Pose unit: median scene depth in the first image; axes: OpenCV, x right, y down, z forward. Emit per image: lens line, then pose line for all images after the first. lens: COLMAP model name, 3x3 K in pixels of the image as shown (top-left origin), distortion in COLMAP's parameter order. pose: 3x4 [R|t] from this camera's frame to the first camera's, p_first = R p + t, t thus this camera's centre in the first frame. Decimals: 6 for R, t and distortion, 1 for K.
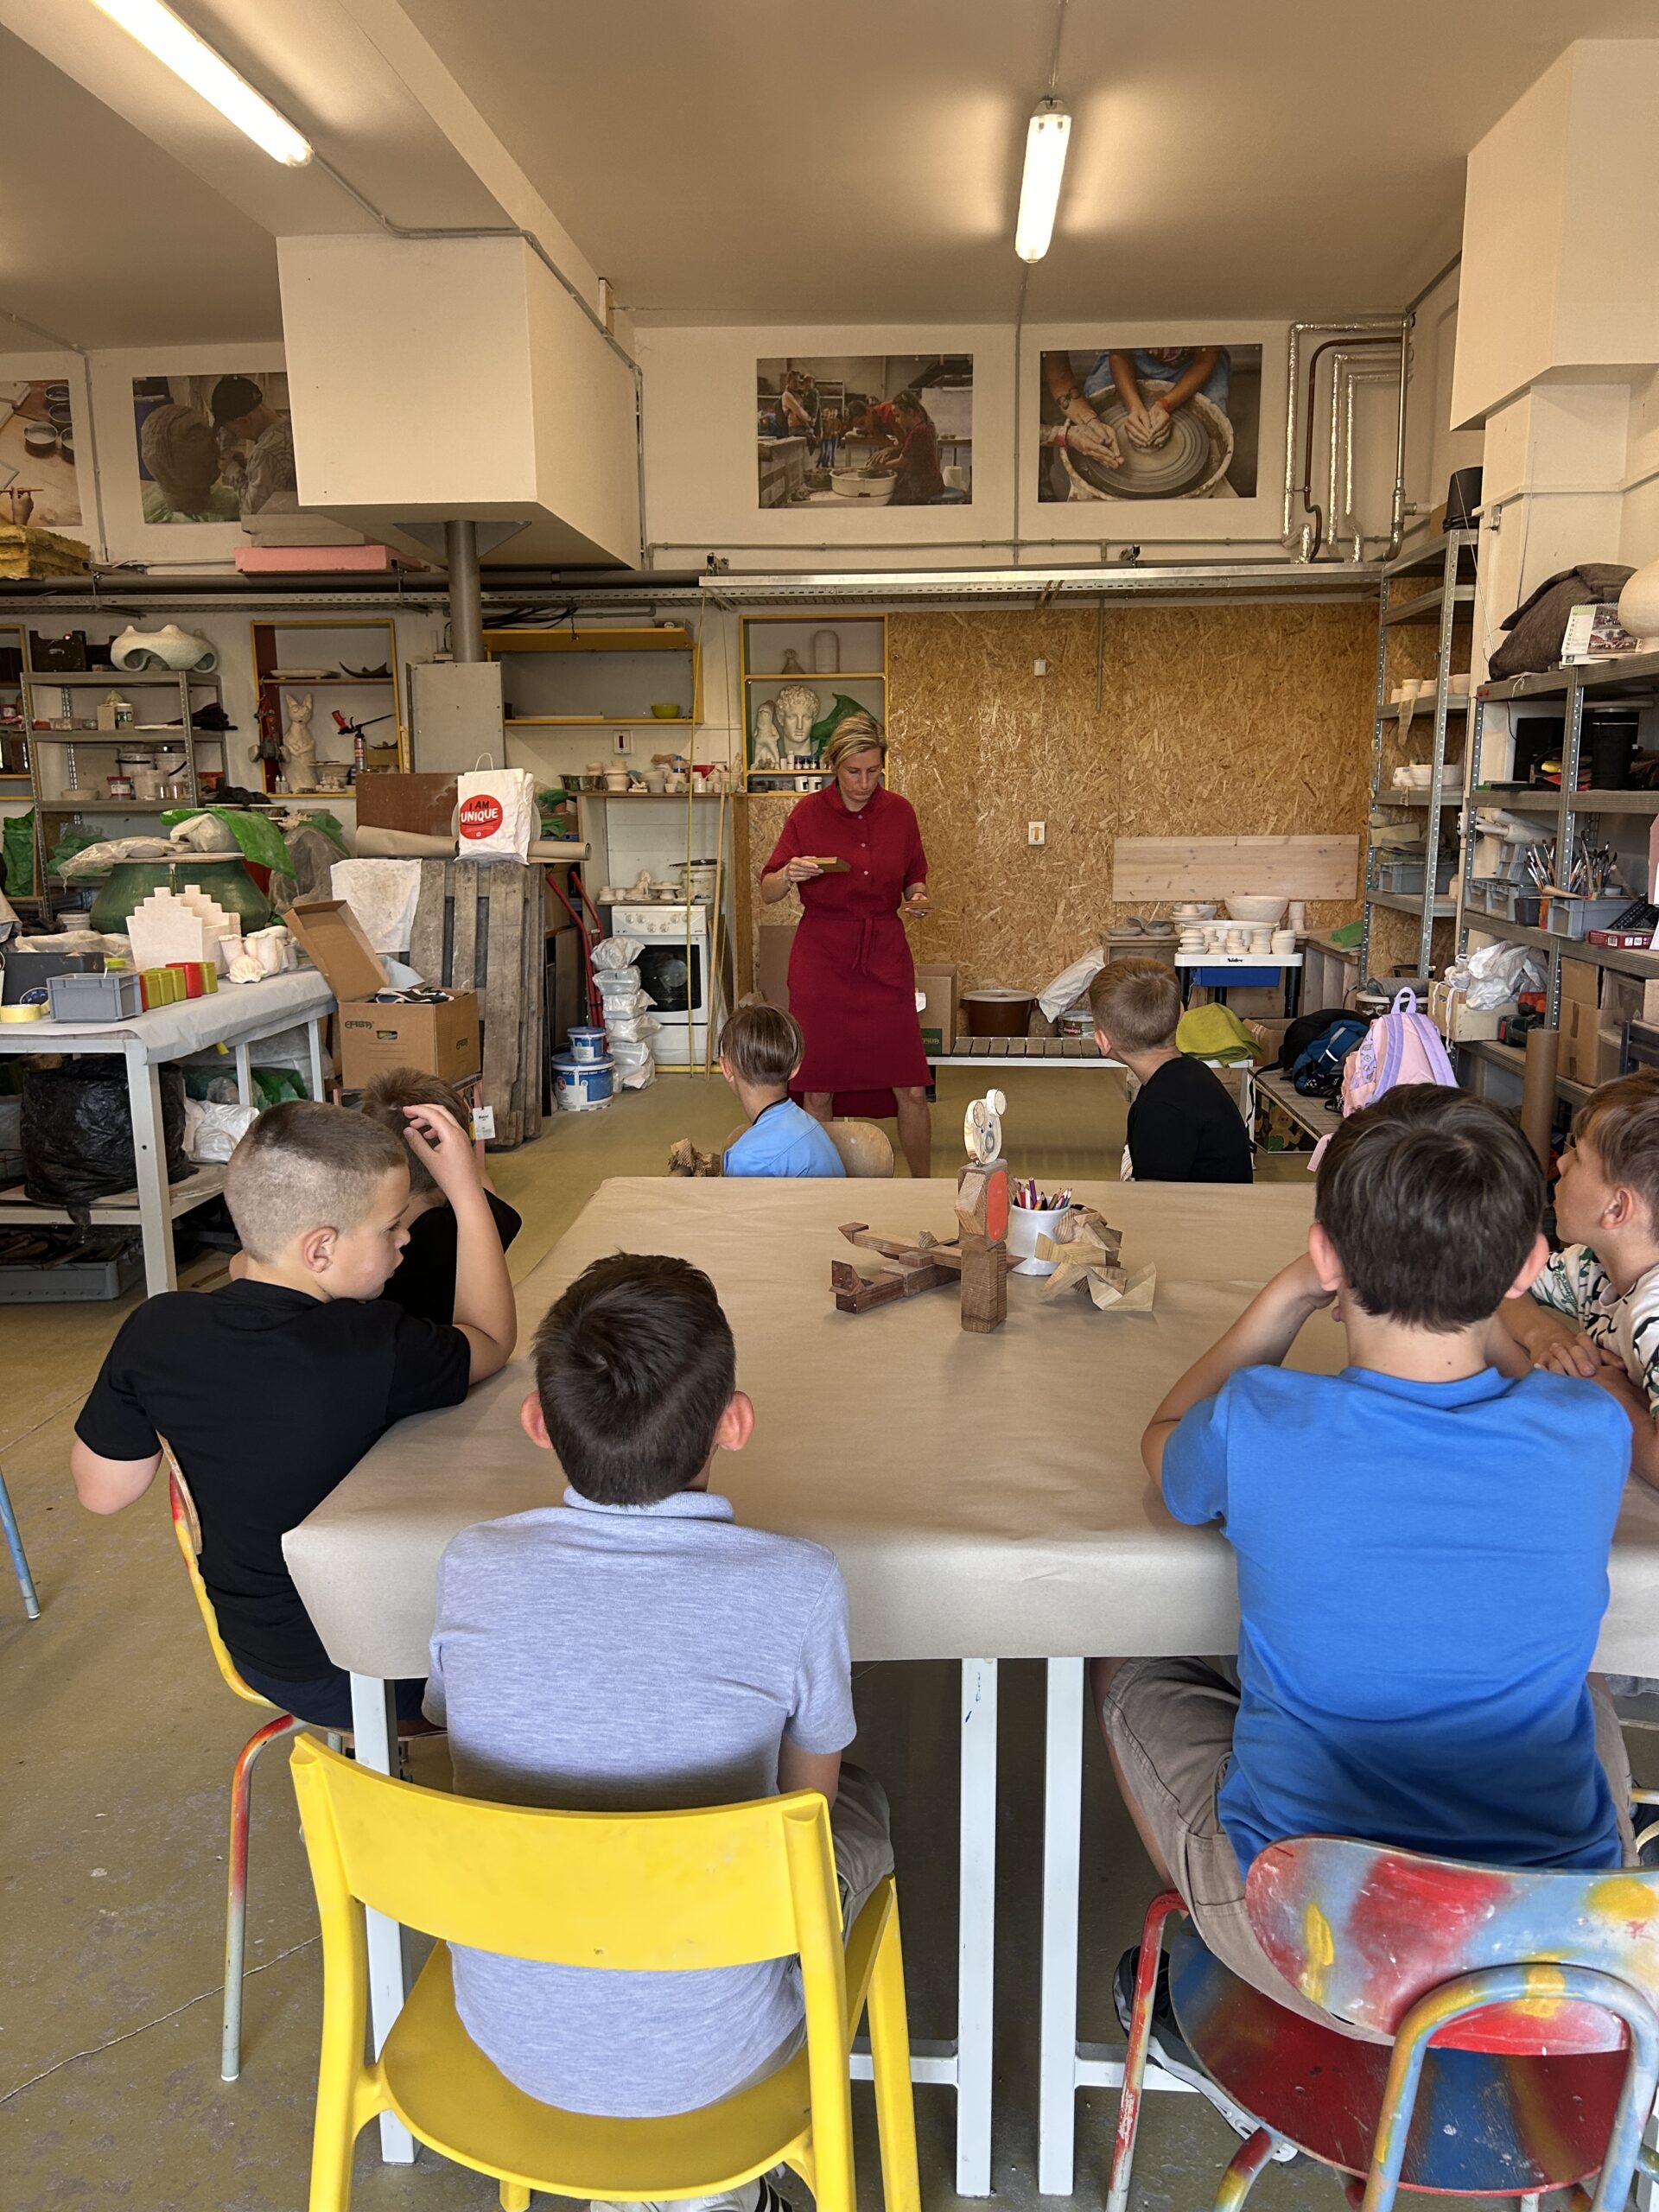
lens RADIAL K [[1678.5, 0, 837.8], [0, 1678.5, 1121.9], [0, 0, 1]] dist [0.043128, -0.054732]
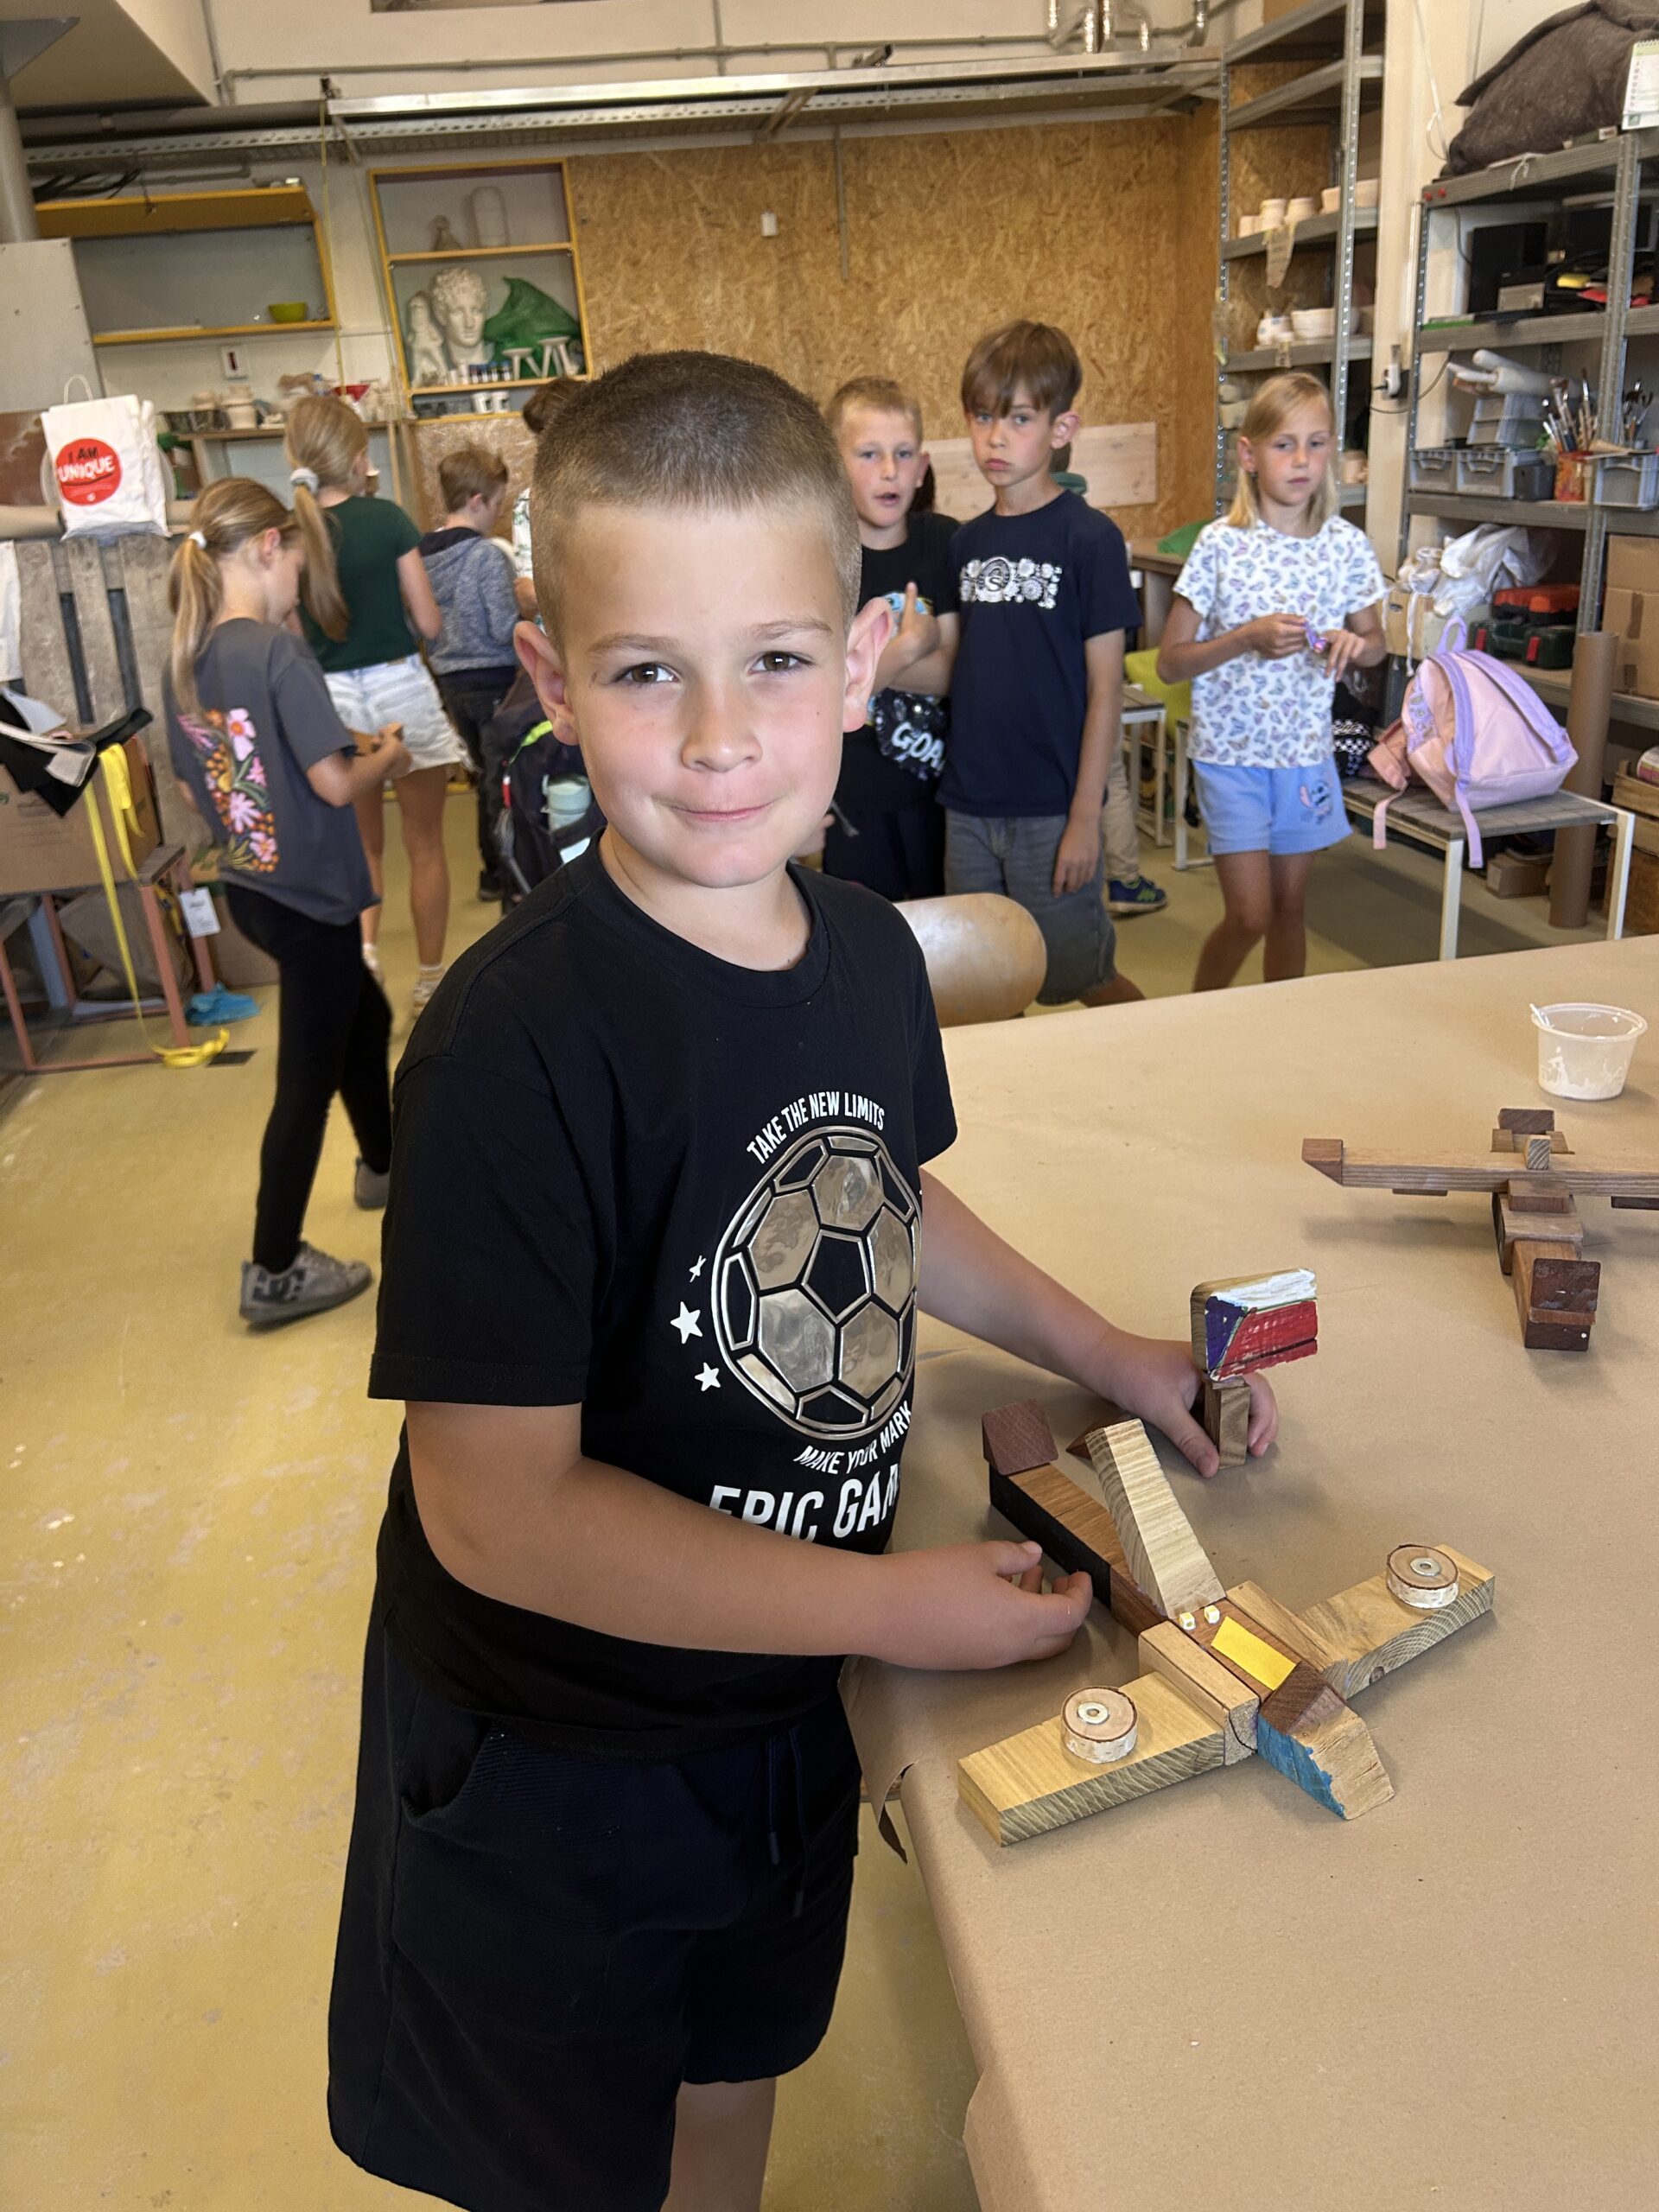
lens RADIAL K [[1678.5, 0, 827.1], [0, 1678.5, 1128.2], [0, 0, 1]] dist [0.043128, -0.054732]
pose [[0.969291, -0.153893, 0.191812, -0.070649], [0.113092, 0.971567, 0.208008, -0.020373], [-0.218370, -0.179928, 0.959135, 0.158167]]
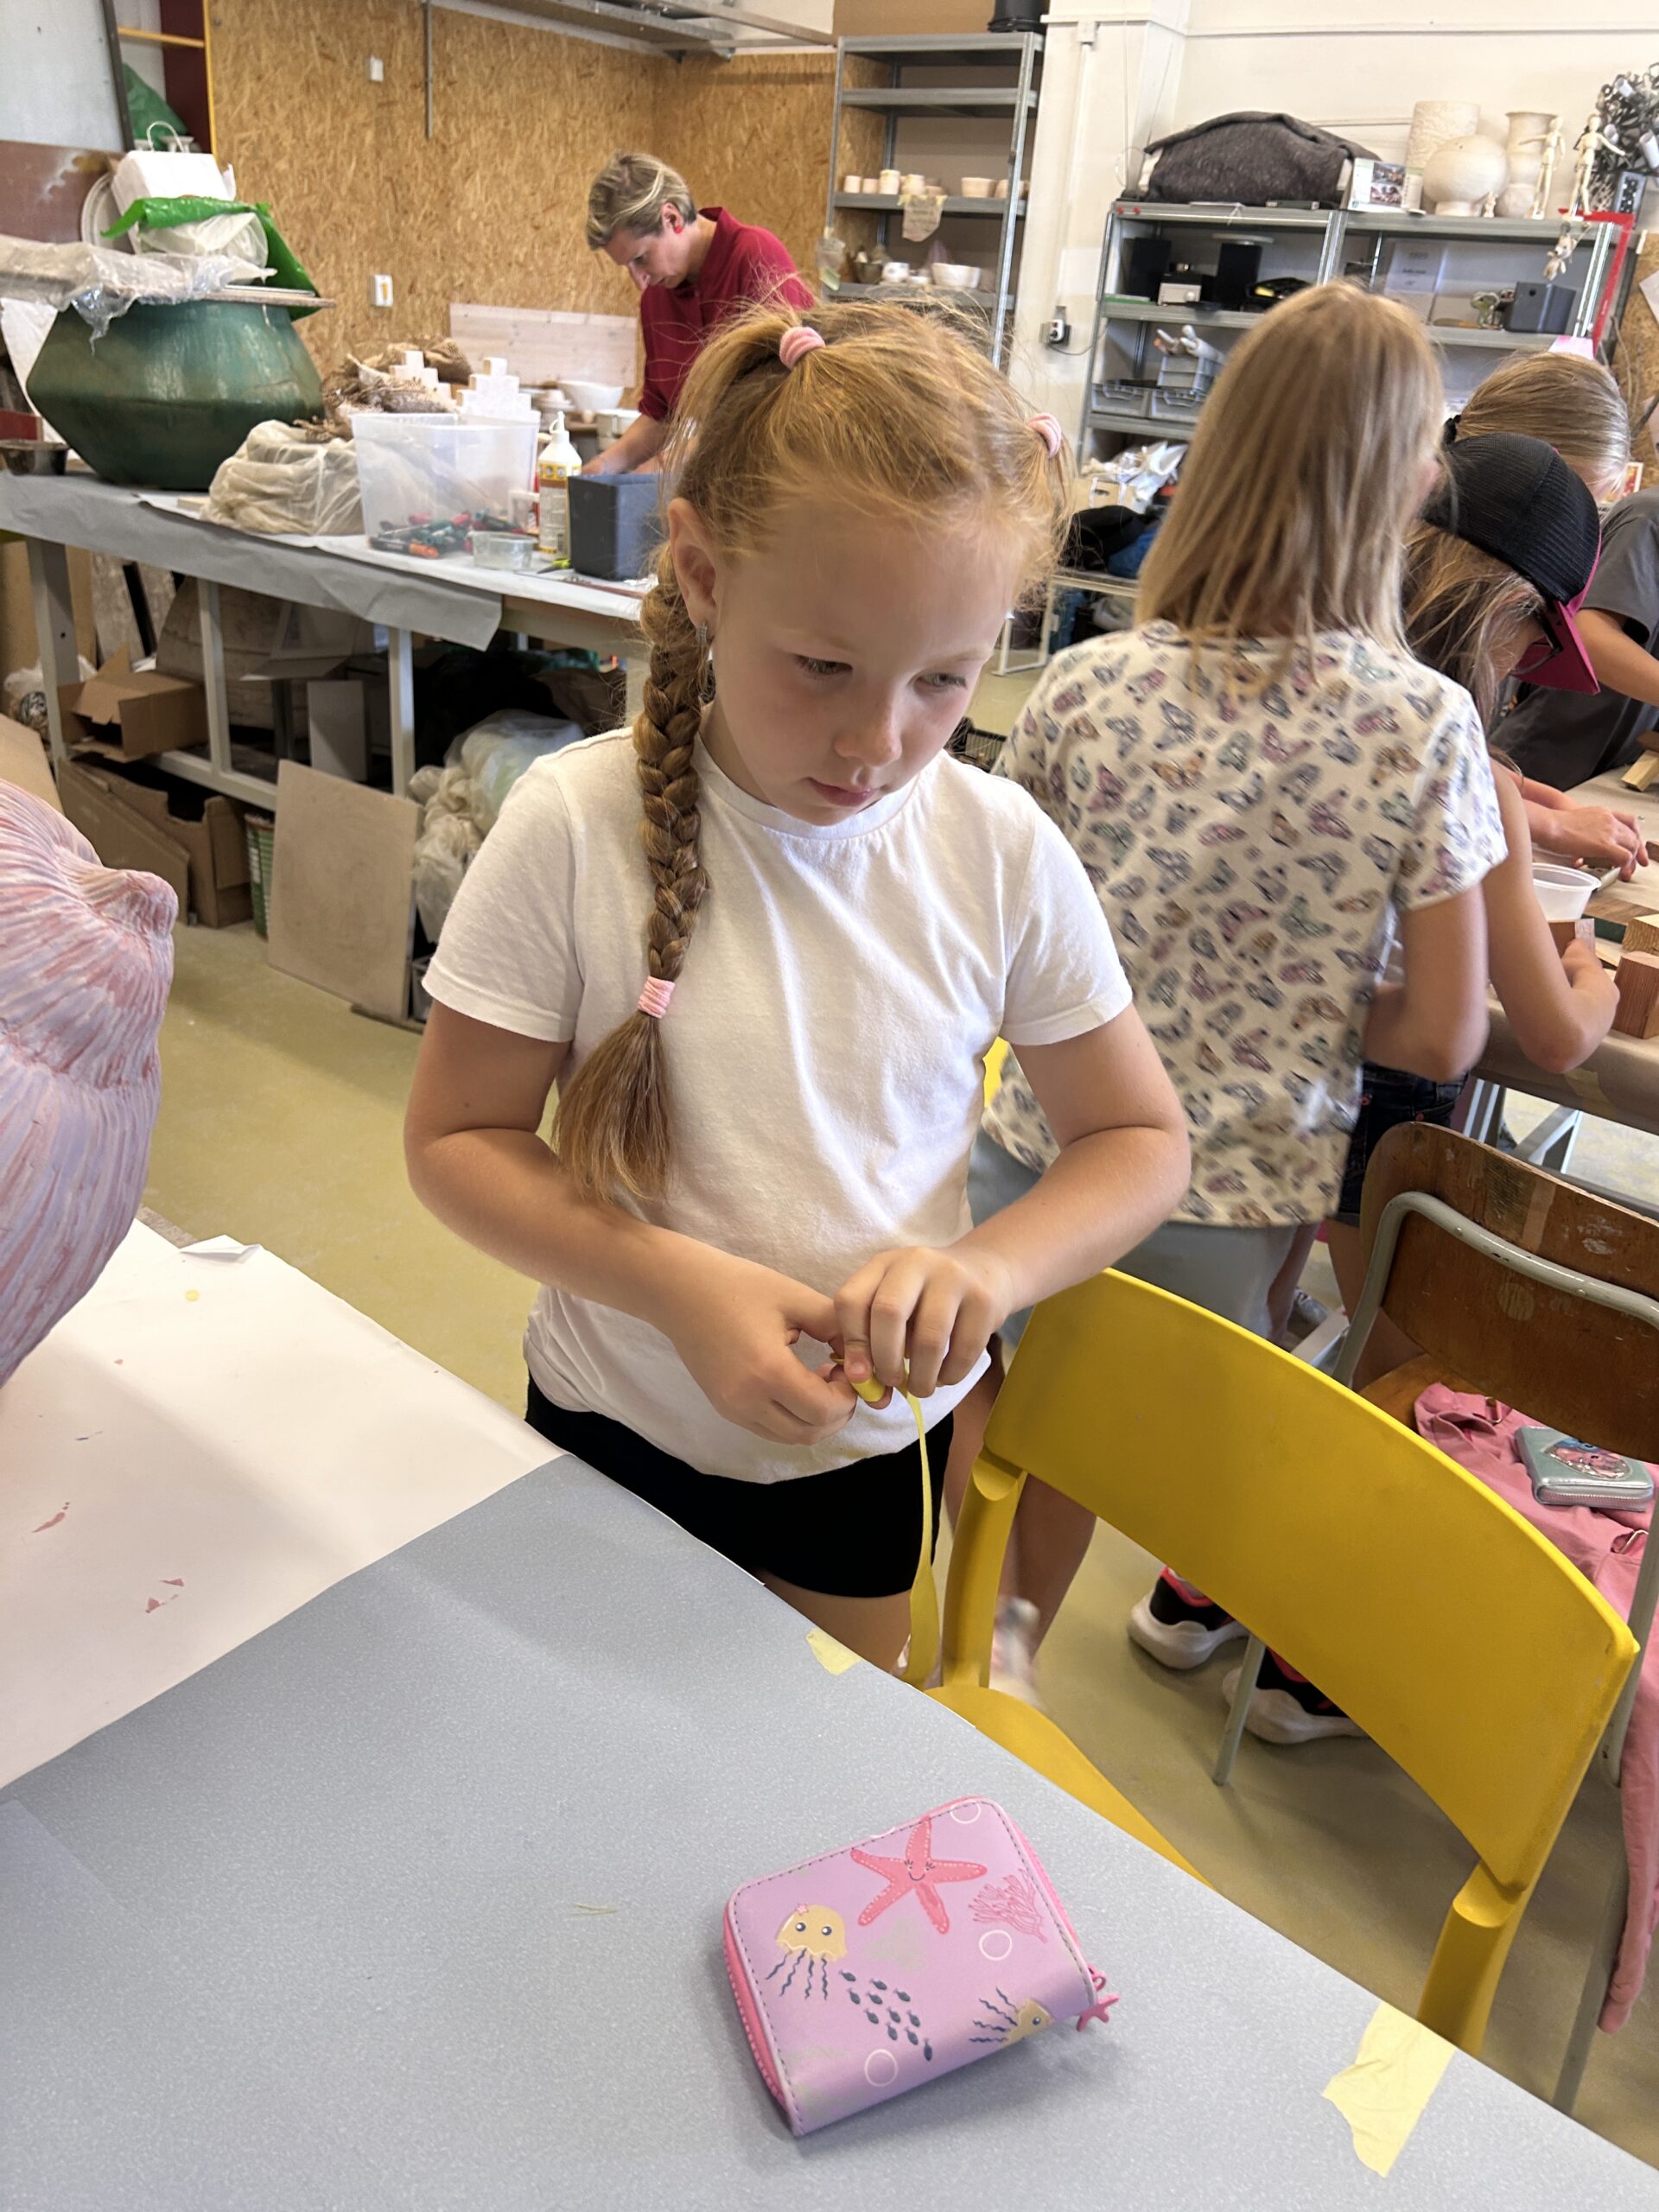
lens RADIAL K [[1678.5, 0, 840.3], [0, 1678.5, 1103.4], [0, 0, 1]] dist [0.043128, -0.054732]
pose [[0.555954, -0.301719, 0.774520, -0.540116], [0.076174, 0.946367, 0.313985, -0.036729], [-0.827715, -0.115563, 0.549120, 0.307522]]
